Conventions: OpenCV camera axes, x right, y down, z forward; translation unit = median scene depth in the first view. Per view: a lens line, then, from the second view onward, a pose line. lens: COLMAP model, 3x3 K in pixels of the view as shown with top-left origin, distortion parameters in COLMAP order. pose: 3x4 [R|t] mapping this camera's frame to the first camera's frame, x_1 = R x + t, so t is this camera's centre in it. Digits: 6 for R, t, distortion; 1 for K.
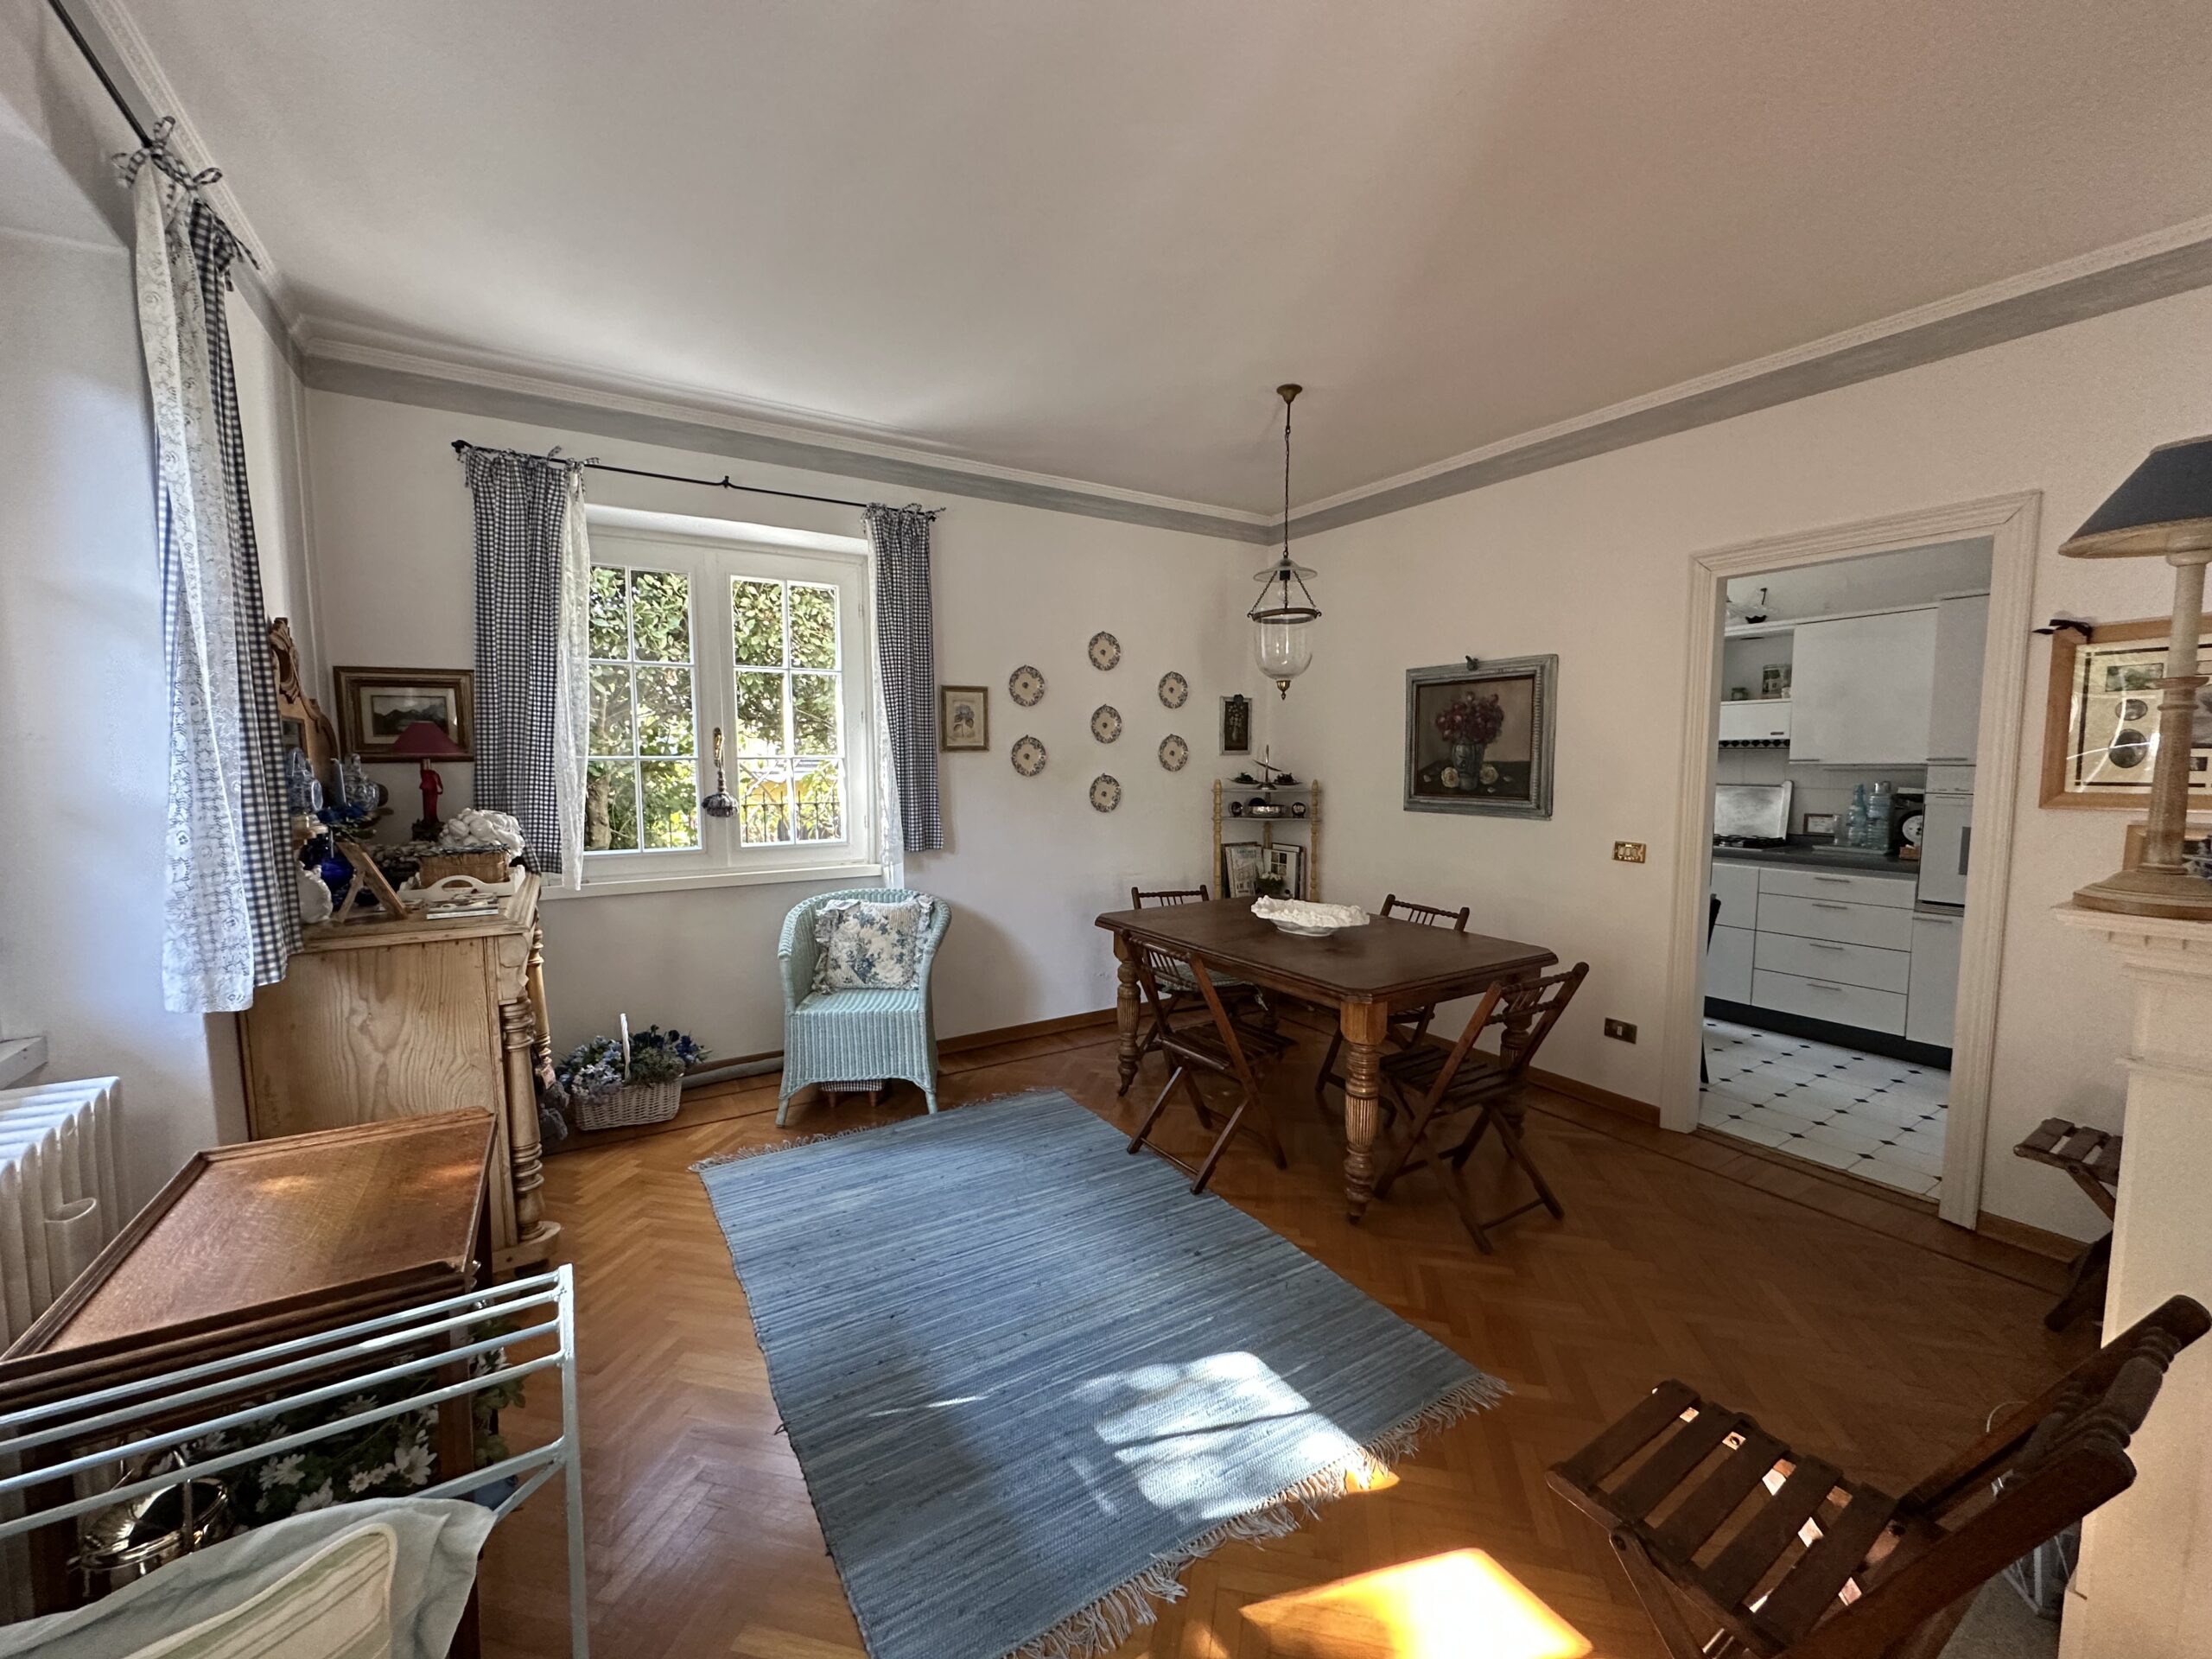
lens RADIAL K [[878.5, 0, 1114.9], [0, 878.5, 821.8], [0, 0, 1]] dist [-0.003718, 0.000602]
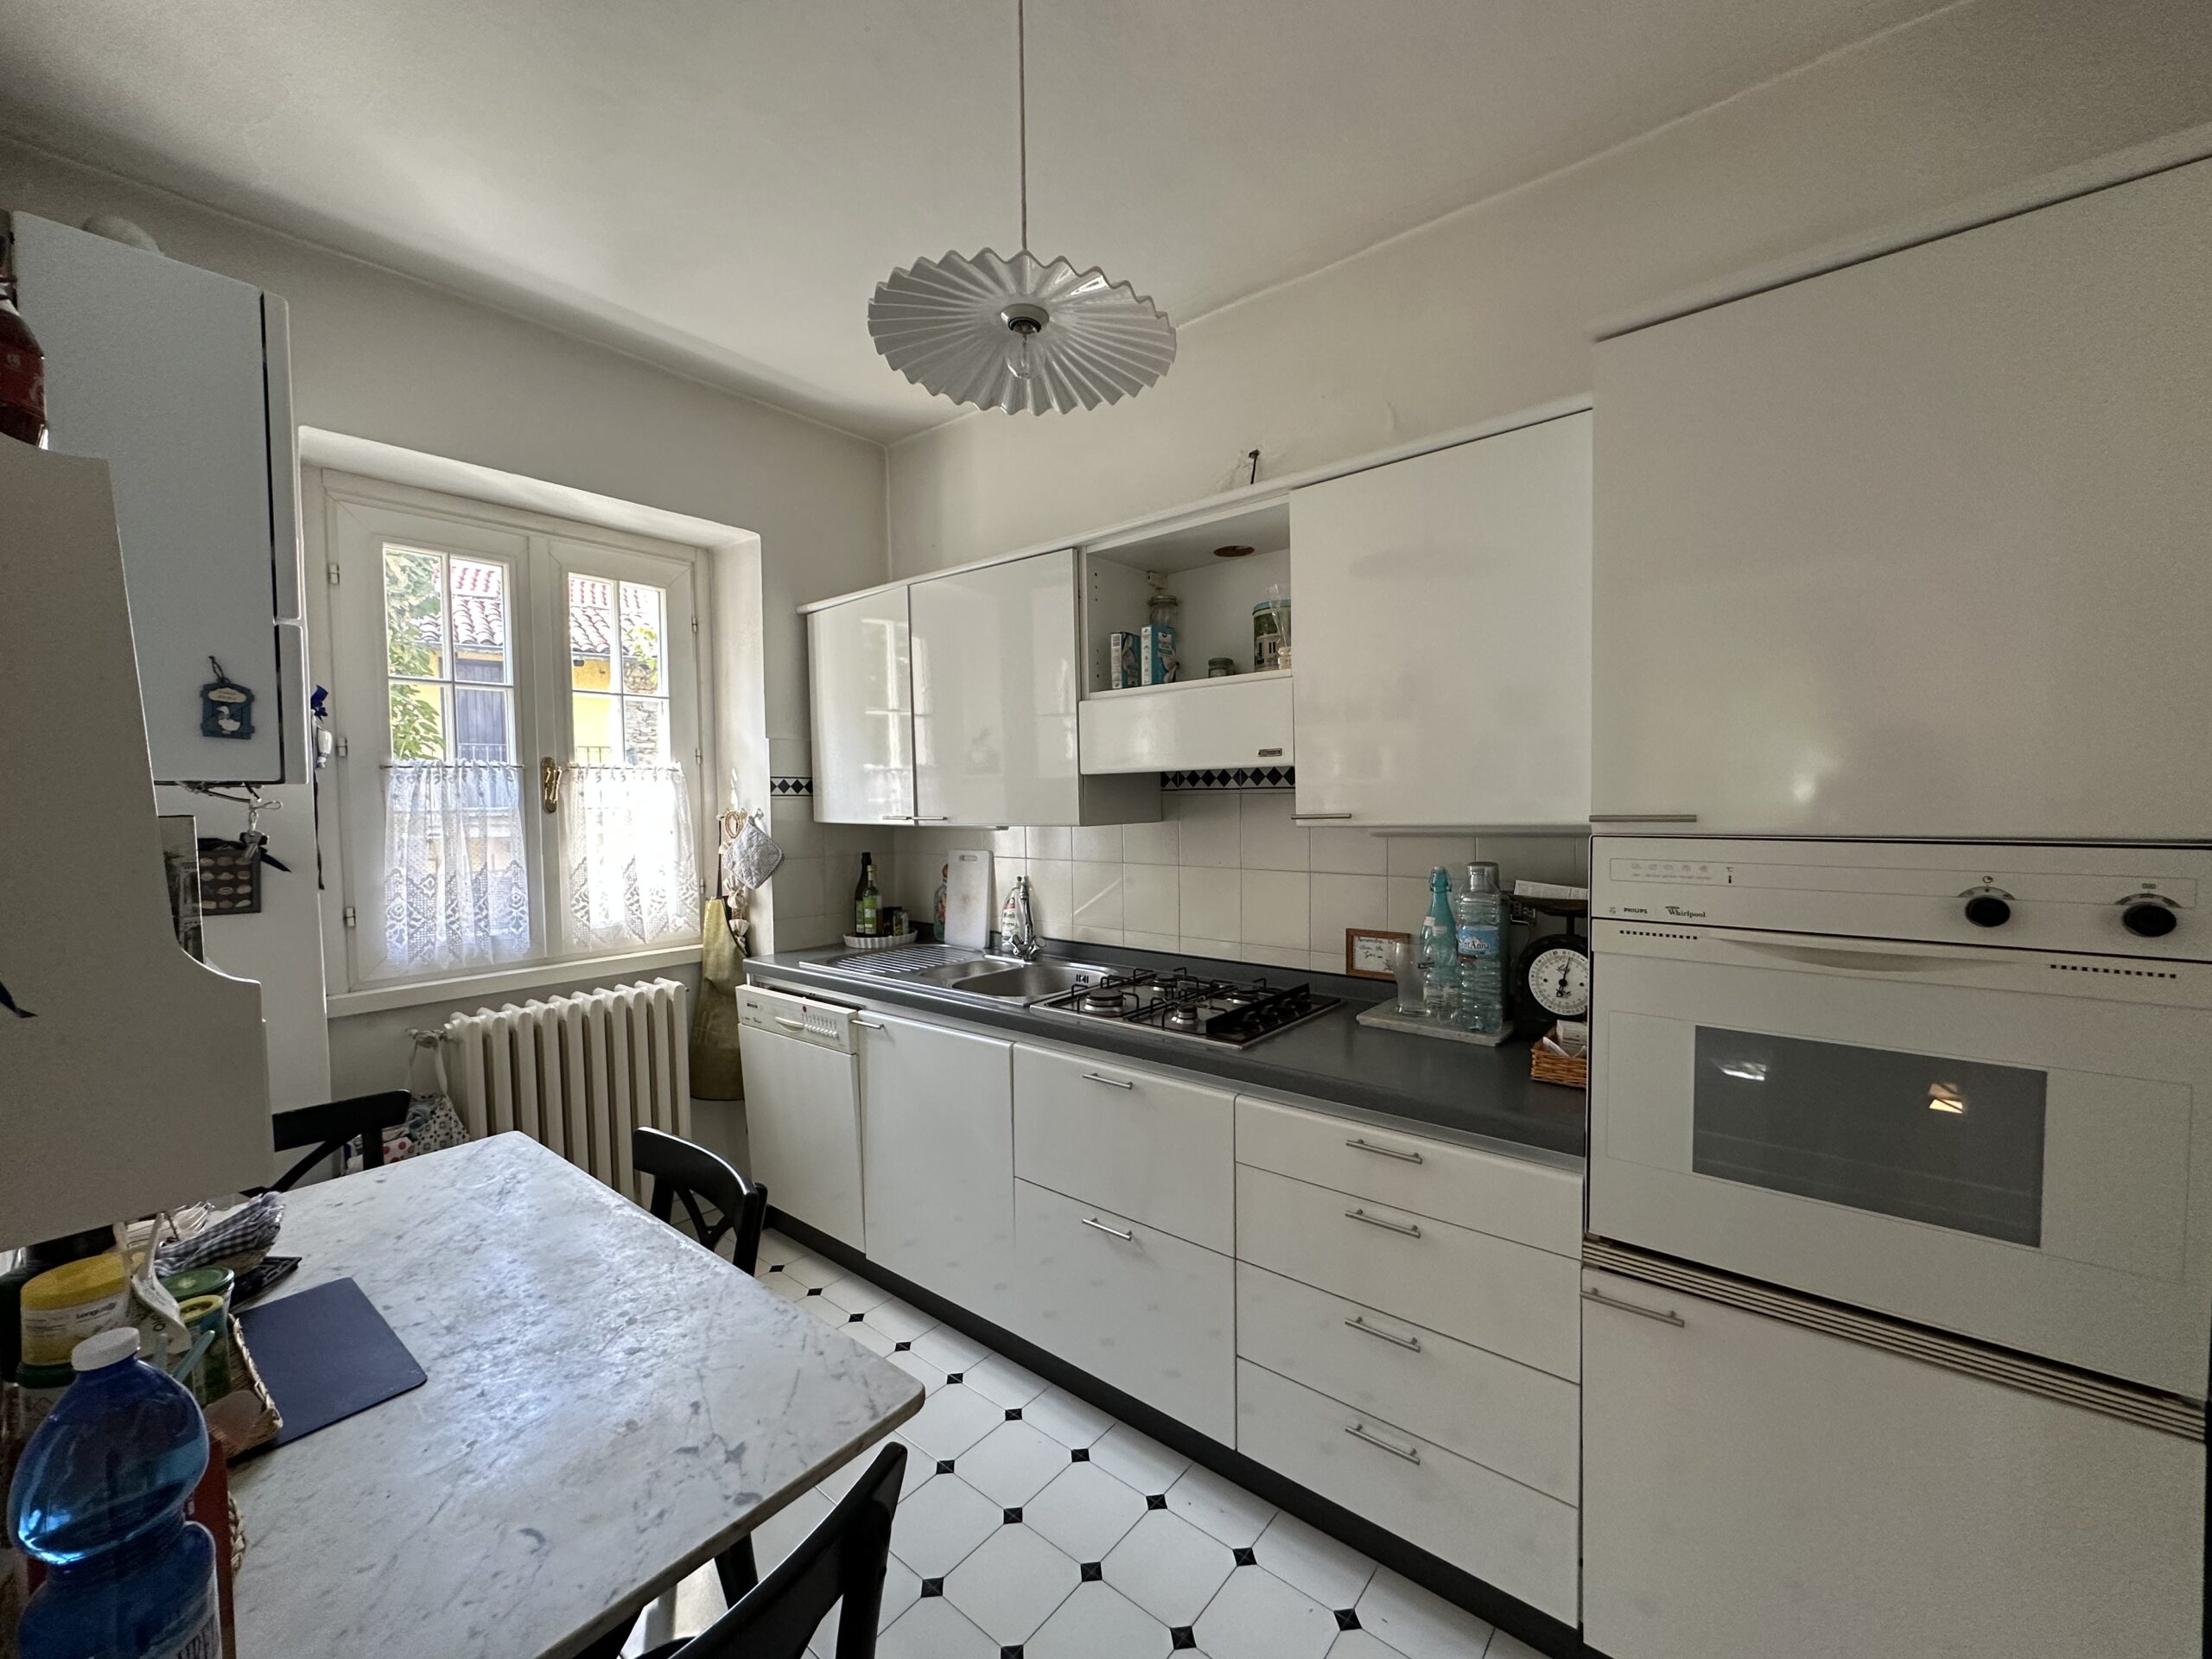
lens RADIAL K [[878.5, 0, 1106.6], [0, 878.5, 835.3], [0, 0, 1]] dist [-0.003718, 0.000602]
pose [[0.950420, -0.021738, 0.310207, 0.579004], [0.037209, 0.998336, -0.044043, -0.047794], [-0.308734, 0.053402, 0.949648, 0.660915]]
